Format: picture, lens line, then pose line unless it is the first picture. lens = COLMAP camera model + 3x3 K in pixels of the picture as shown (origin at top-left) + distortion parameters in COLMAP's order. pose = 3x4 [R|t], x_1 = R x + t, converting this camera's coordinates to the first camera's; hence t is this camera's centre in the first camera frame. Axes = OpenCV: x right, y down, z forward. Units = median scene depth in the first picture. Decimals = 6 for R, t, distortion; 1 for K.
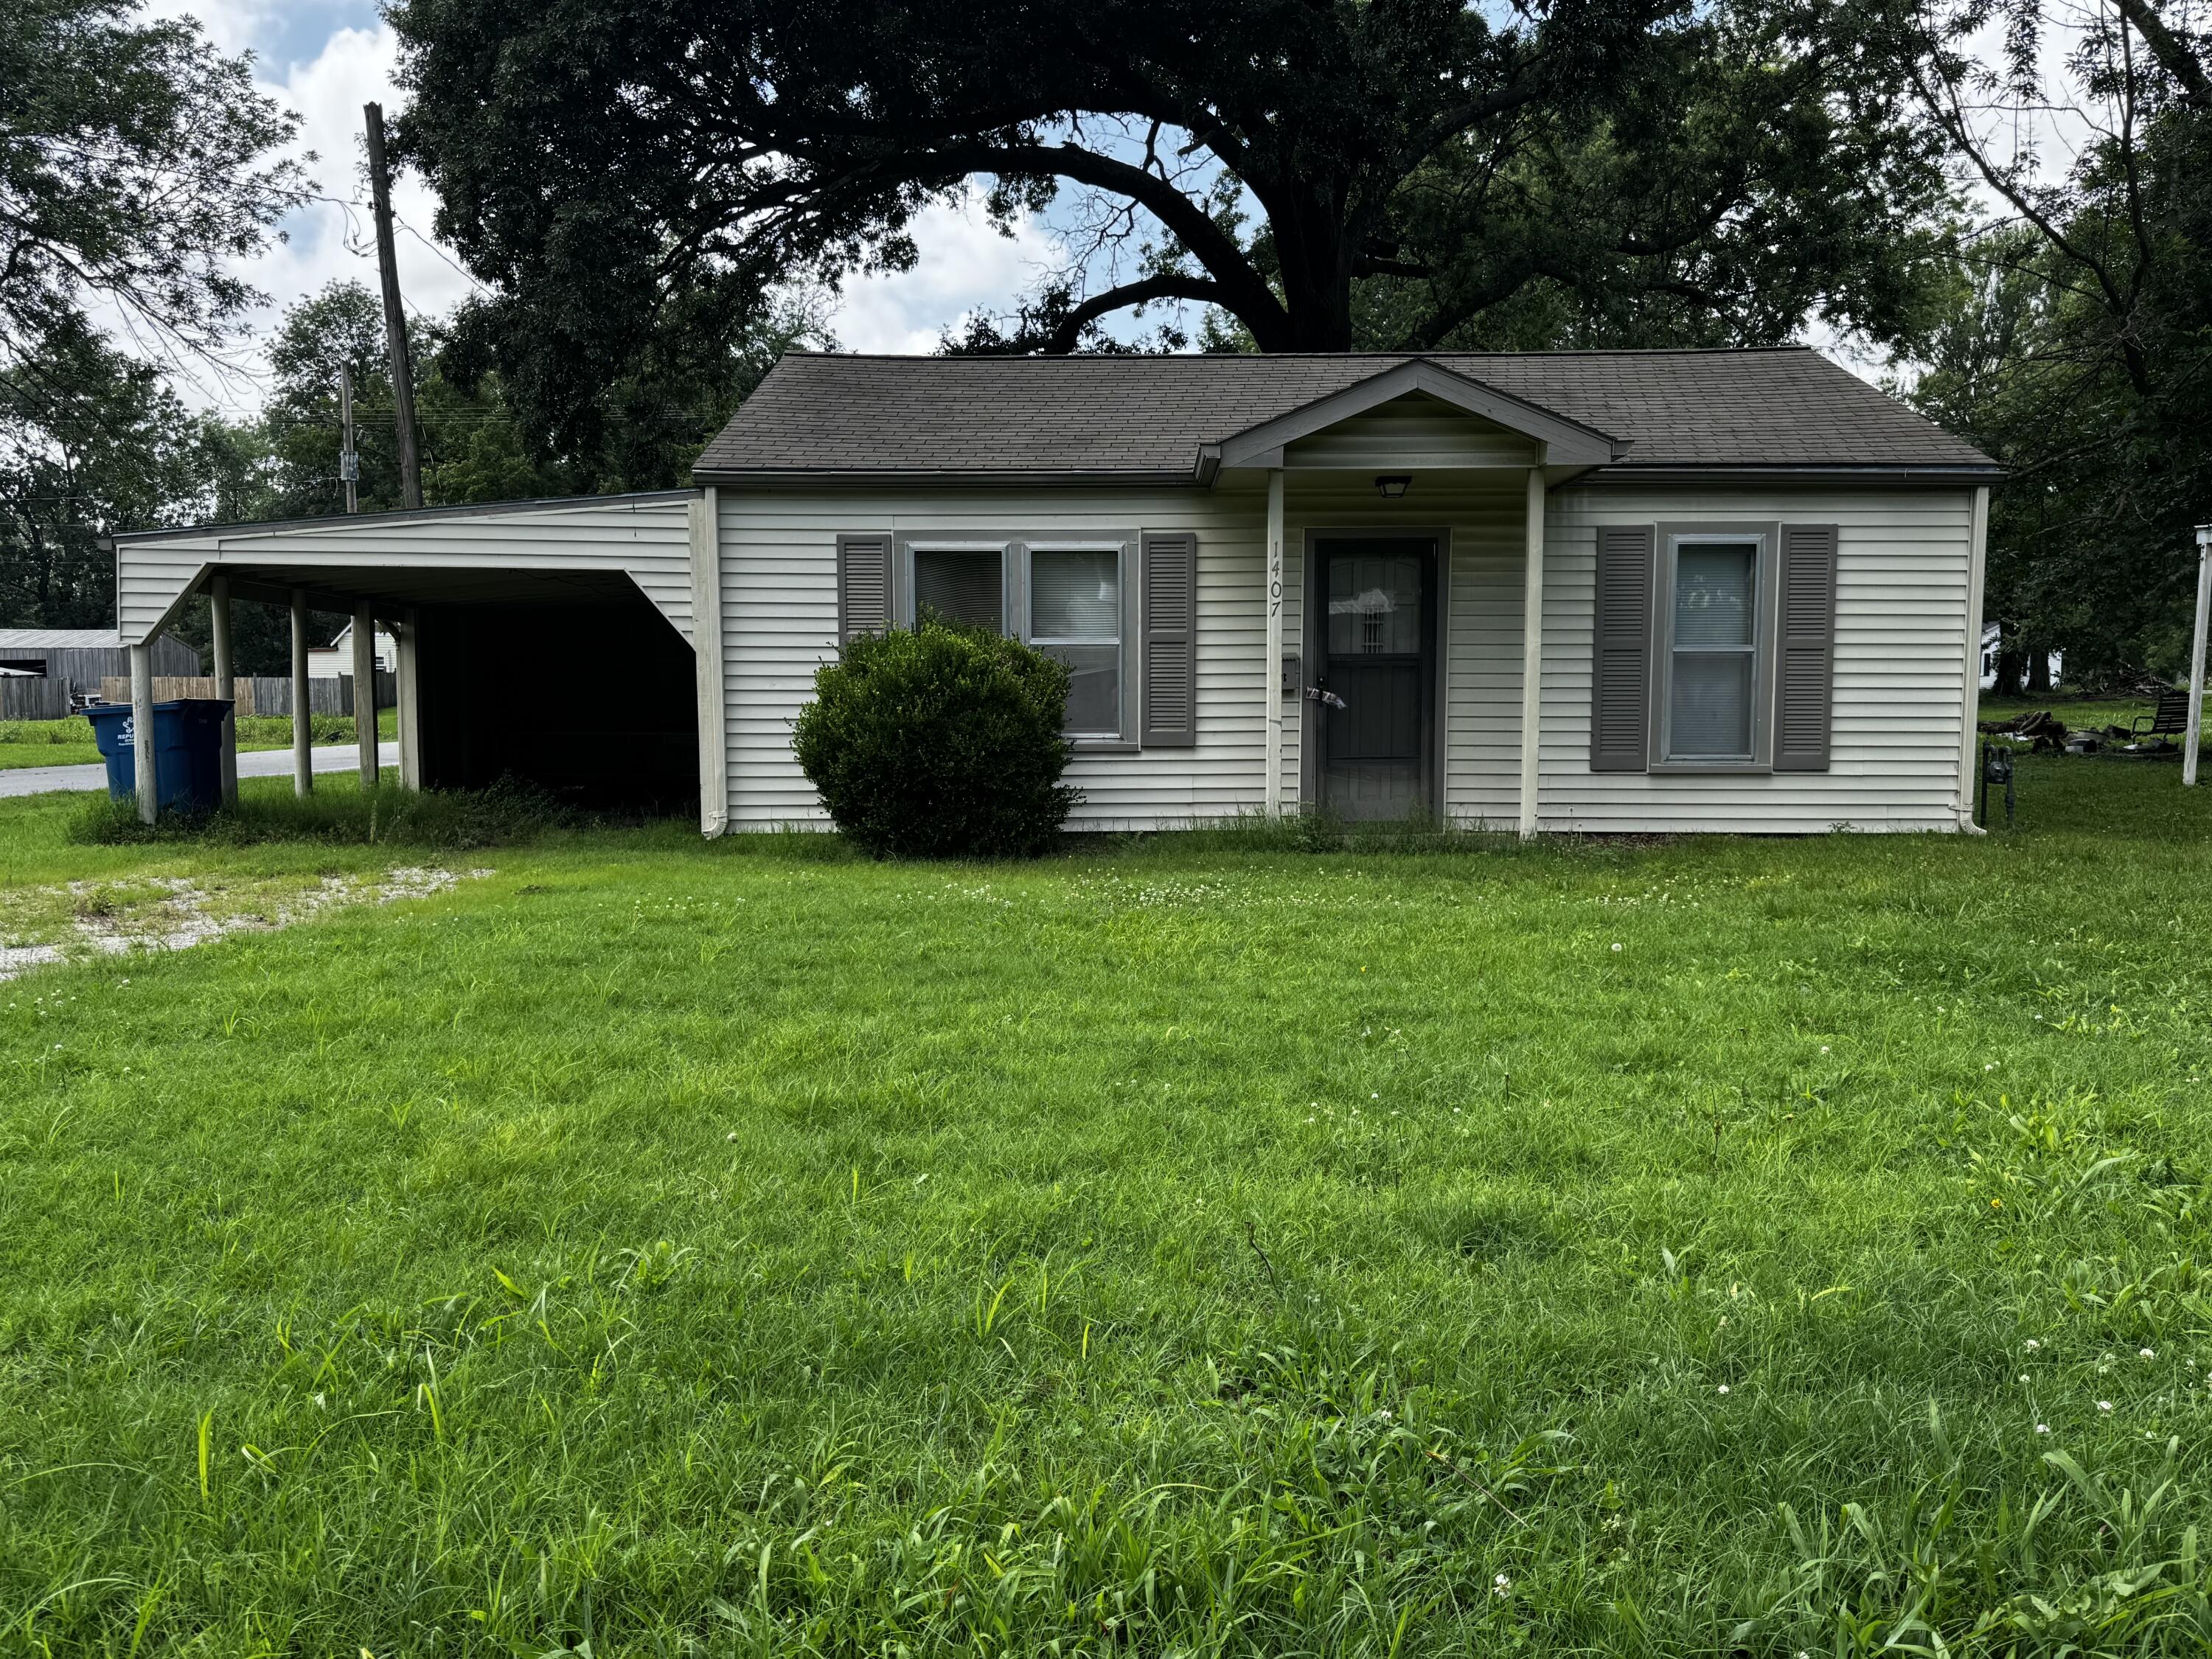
lens RADIAL K [[1739.1, 0, 1103.7], [0, 1739.1, 826.5], [0, 0, 1]] dist [0.027520, -0.000193]
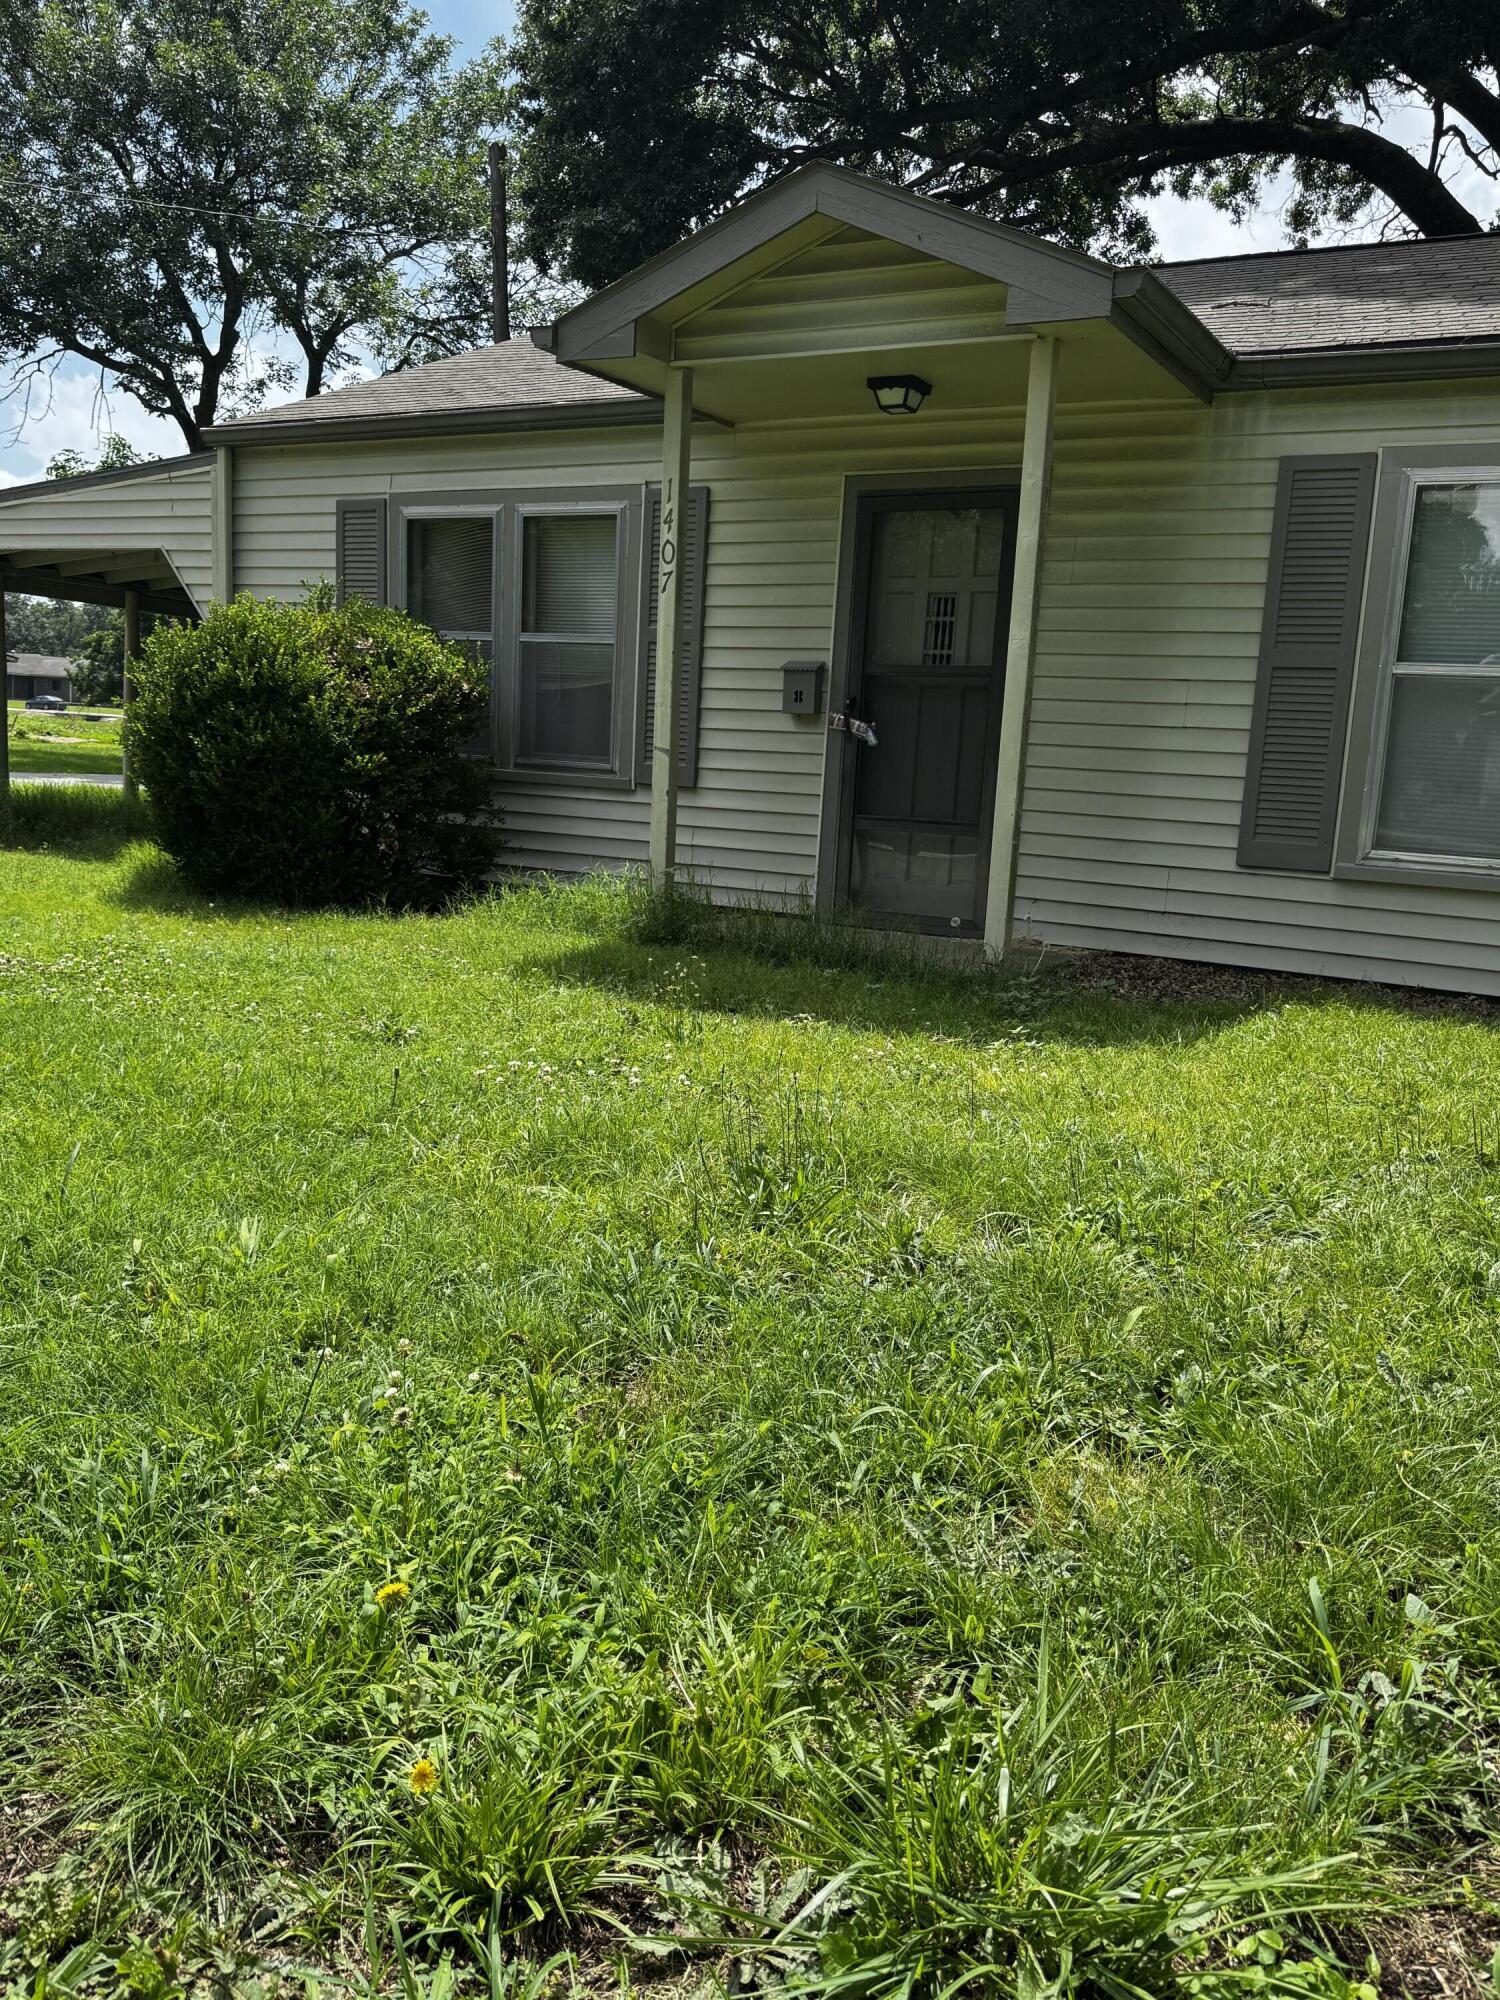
lens RADIAL K [[1572.4, 0, 750.5], [0, 1572.4, 1007.5], [0, 0, 1]] dist [0.027520, -0.000193]
pose [[0.885709, 0.123411, -0.447537, 0.381868], [-0.088368, 0.991211, 0.098445, -0.022055], [0.455753, -0.047645, 0.888830, 0.421595]]
